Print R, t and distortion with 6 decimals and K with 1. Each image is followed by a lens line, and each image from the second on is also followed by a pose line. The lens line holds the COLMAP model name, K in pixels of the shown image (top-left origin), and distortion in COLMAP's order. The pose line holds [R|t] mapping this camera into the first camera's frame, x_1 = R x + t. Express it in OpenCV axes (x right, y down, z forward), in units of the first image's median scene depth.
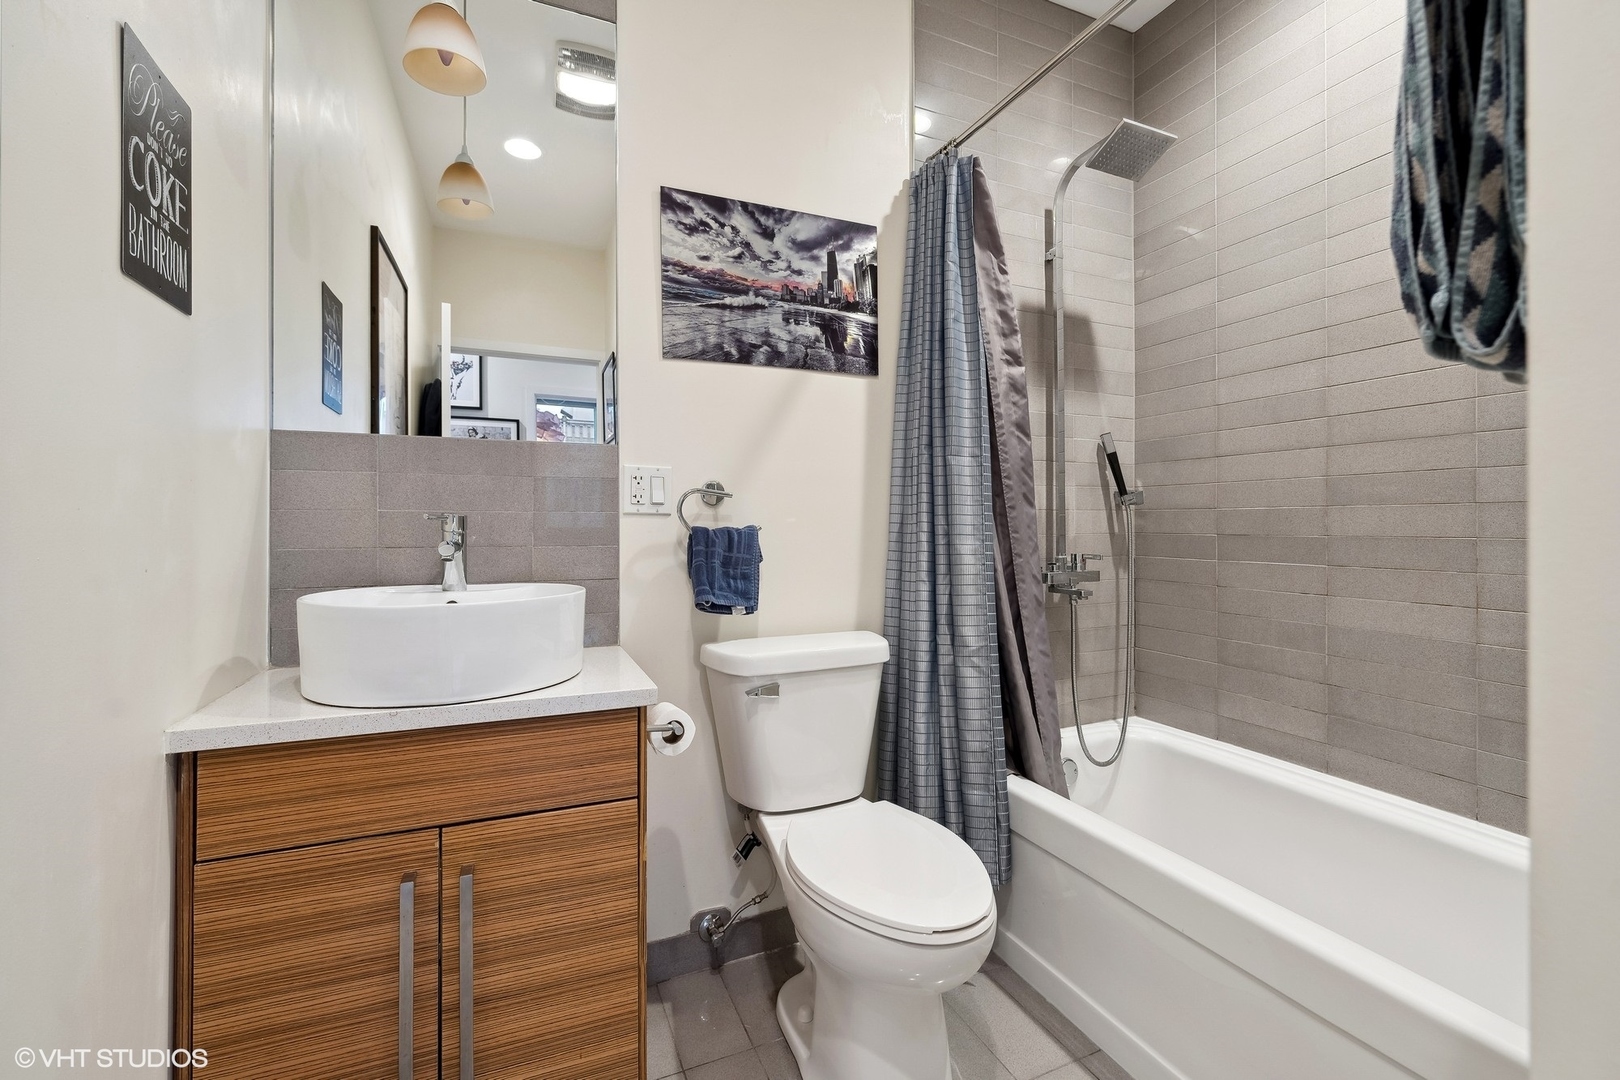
lens RADIAL K [[706.6, 0, 811.2], [0, 706.6, 526.5], [0, 0, 1]] dist [0.013244, -0.006405]
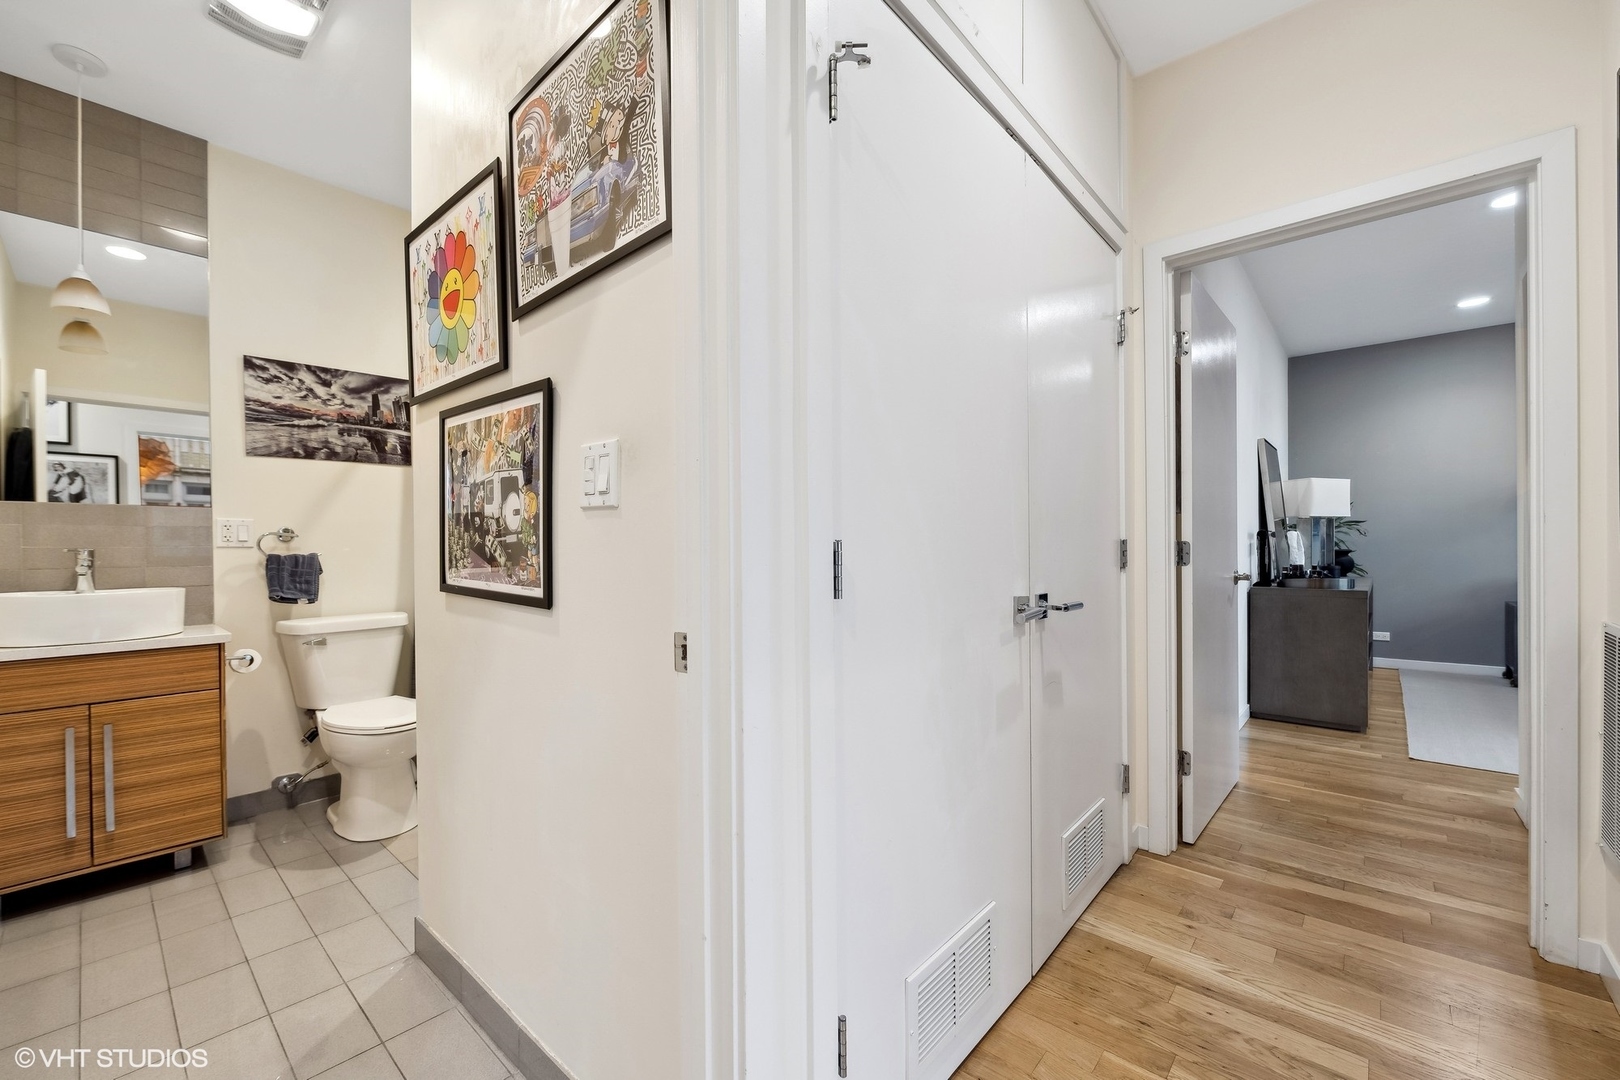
lens RADIAL K [[630.2, 0, 807.5], [0, 630.2, 550.5], [0, 0, 1]] dist [0.000559, -0.000312]
pose [[0.901170, -0.010076, 0.433349, 0.338148], [0.008304, 0.999948, 0.005981, -0.006589], [-0.433386, -0.001791, 0.901206, -0.927084]]
